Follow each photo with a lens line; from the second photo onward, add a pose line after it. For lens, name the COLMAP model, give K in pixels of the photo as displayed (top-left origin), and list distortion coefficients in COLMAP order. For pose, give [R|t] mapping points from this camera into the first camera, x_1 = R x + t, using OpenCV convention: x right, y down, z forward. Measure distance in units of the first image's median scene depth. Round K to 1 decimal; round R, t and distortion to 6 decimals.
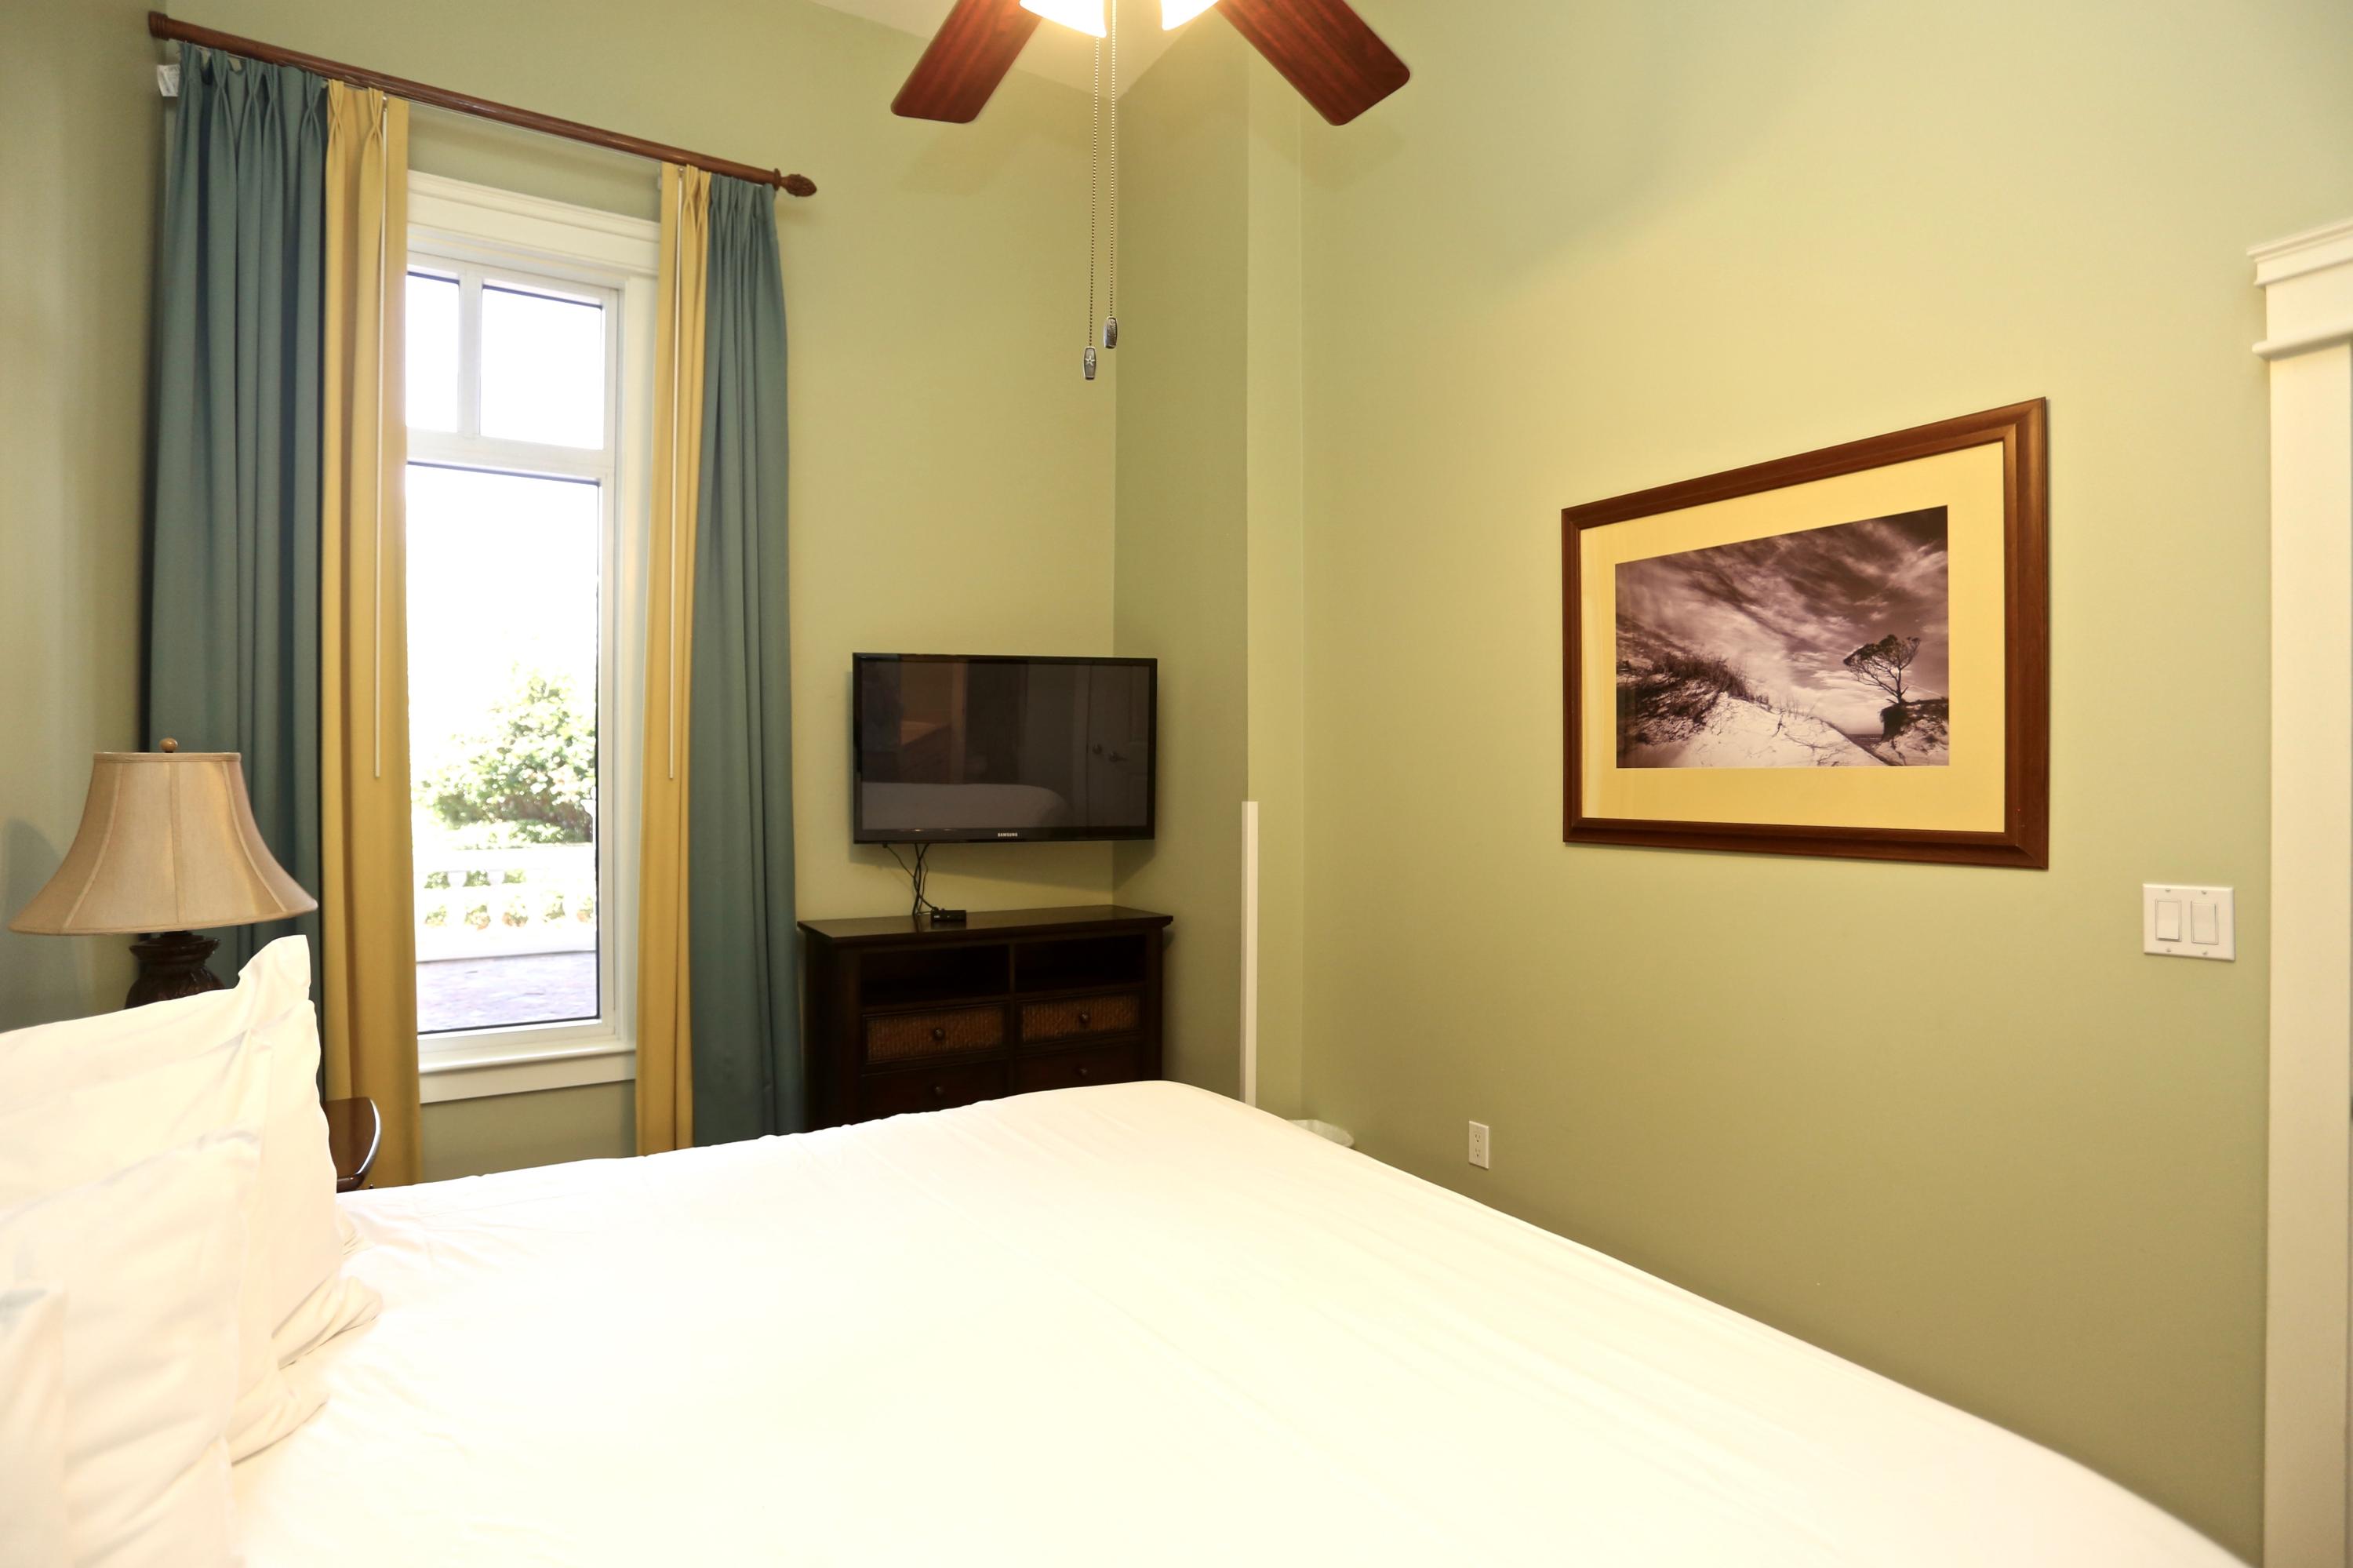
lens RADIAL K [[1164.6, 0, 1176.5], [0, 1164.6, 784.0], [0, 0, 1]] dist [-0.040674, 0.027799]
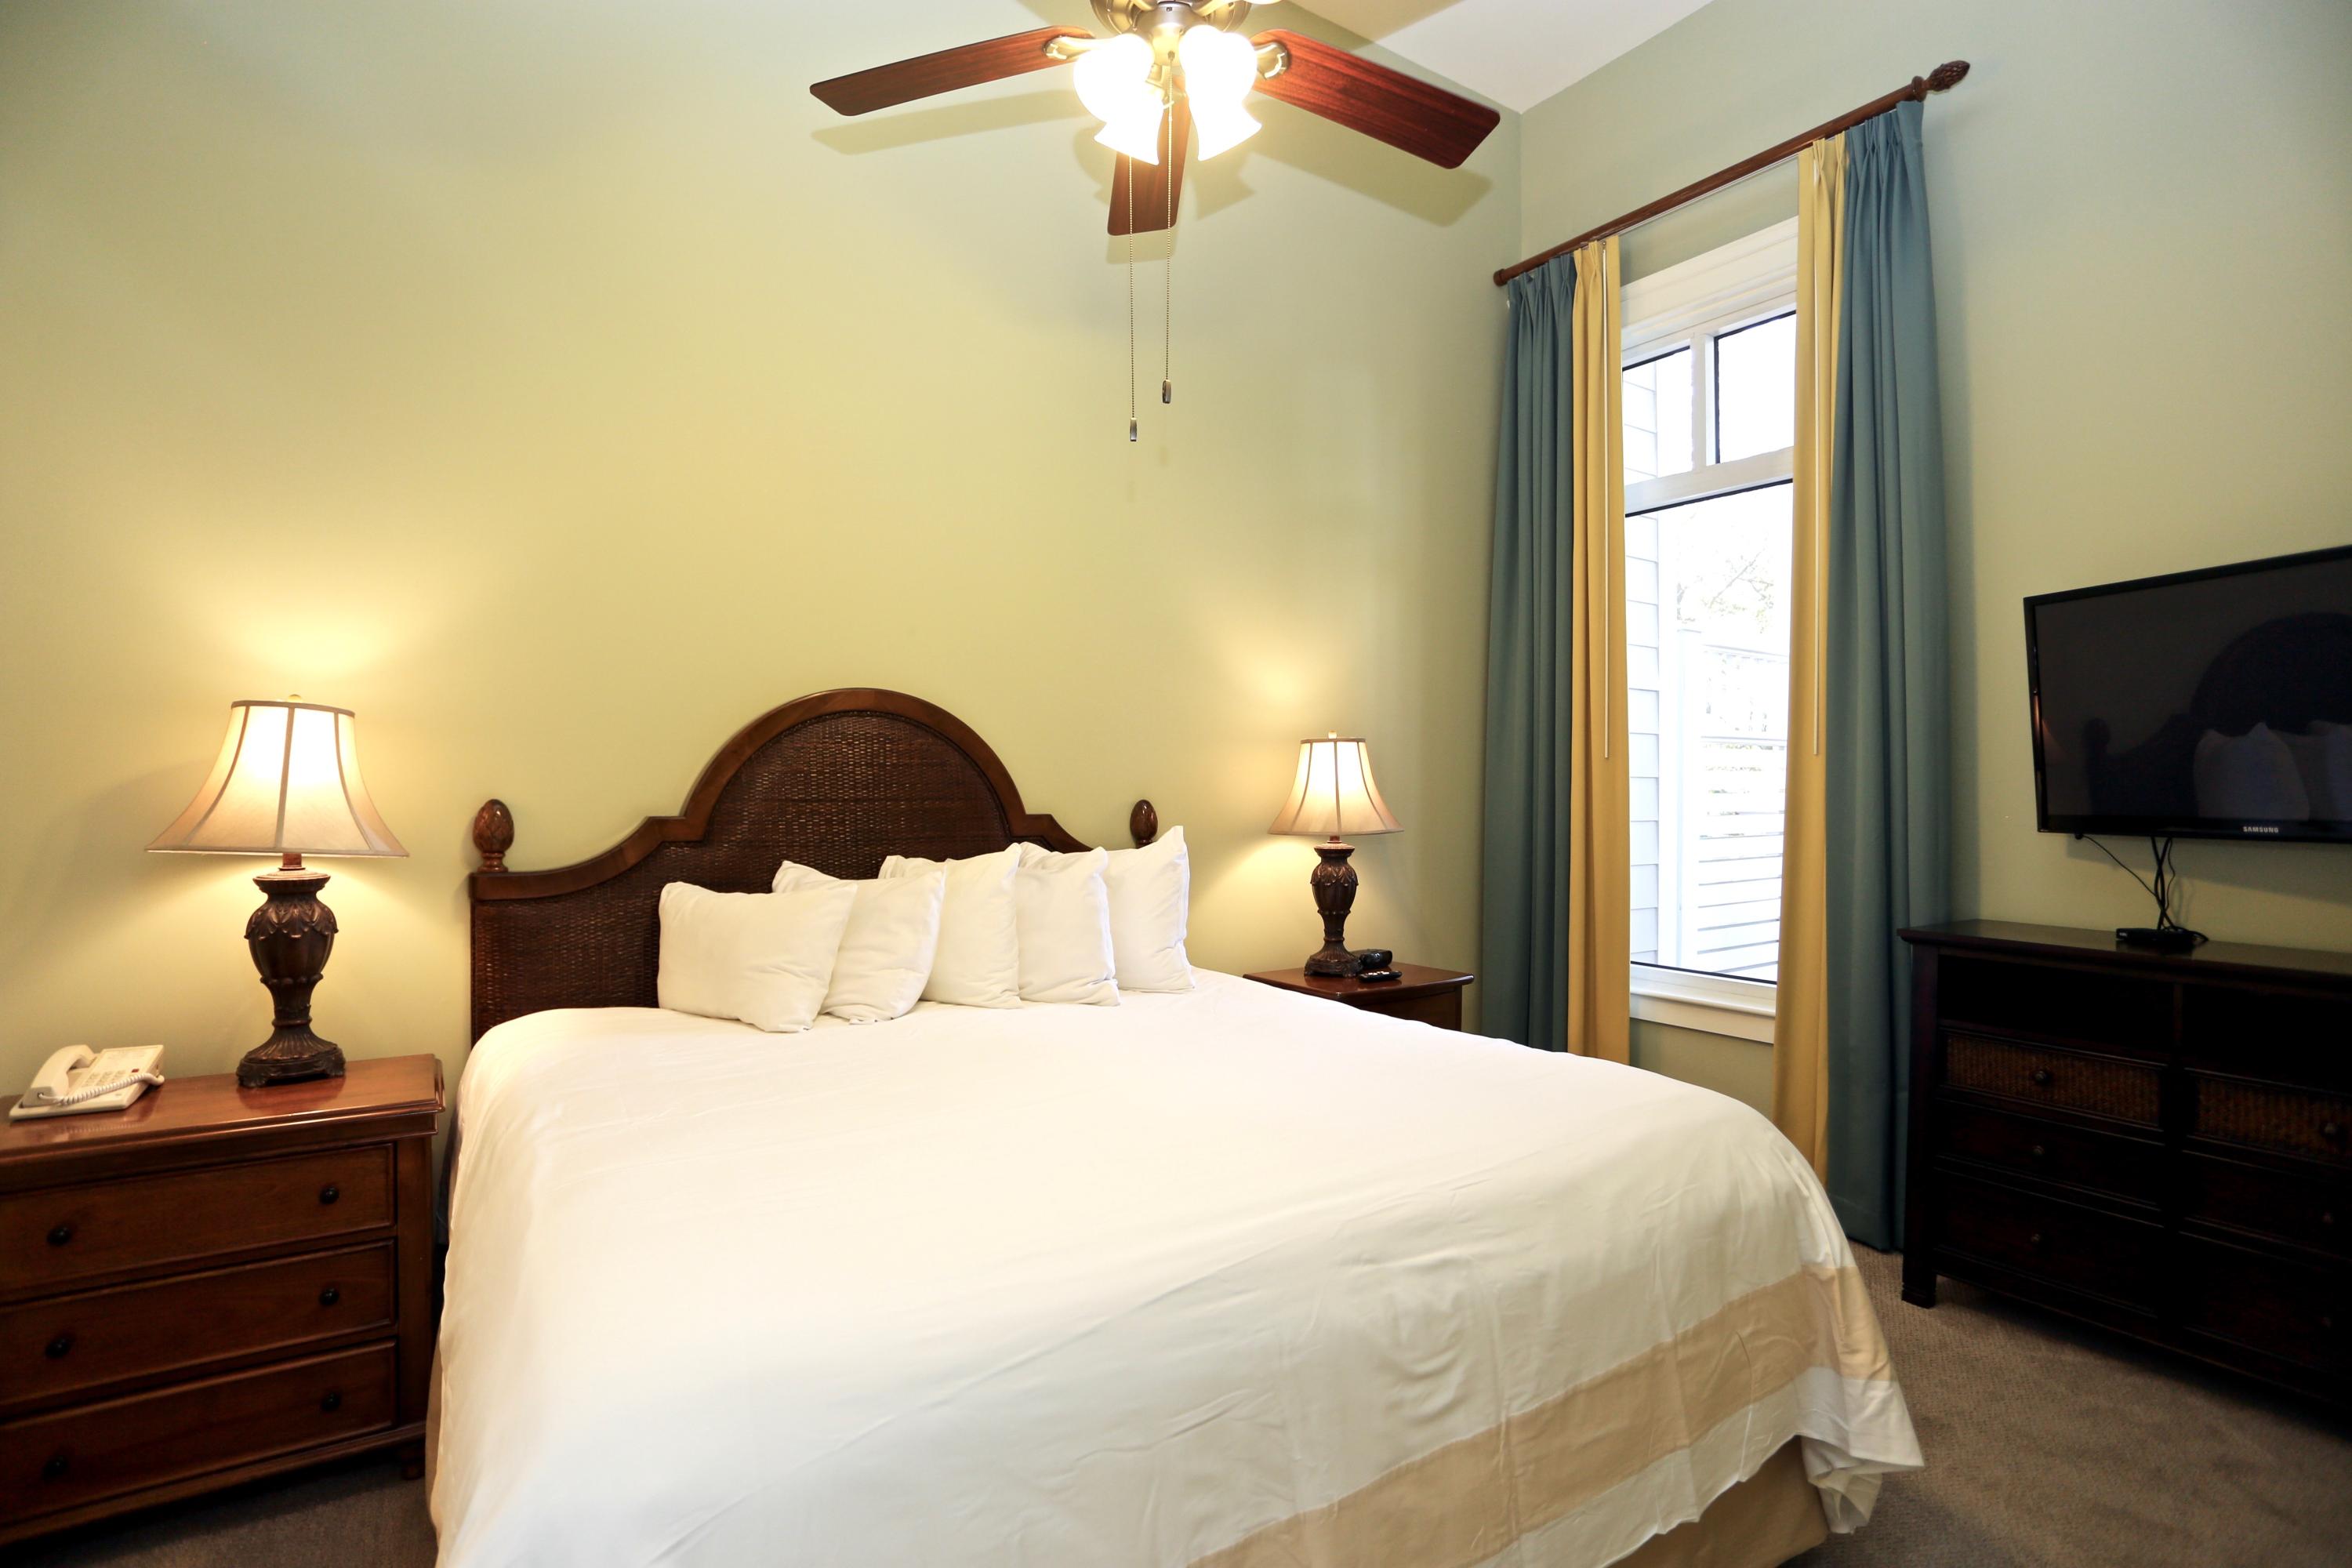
lens RADIAL K [[1164.0, 0, 1176.0], [0, 1164.0, 784.0], [0, 0, 1]] dist [-0.040674, 0.027799]
pose [[0.076755, -0.002963, -0.997046, 0.521903], [-0.006645, 0.999972, -0.003483, 0.027199], [0.997028, 0.006893, 0.076733, 0.370506]]
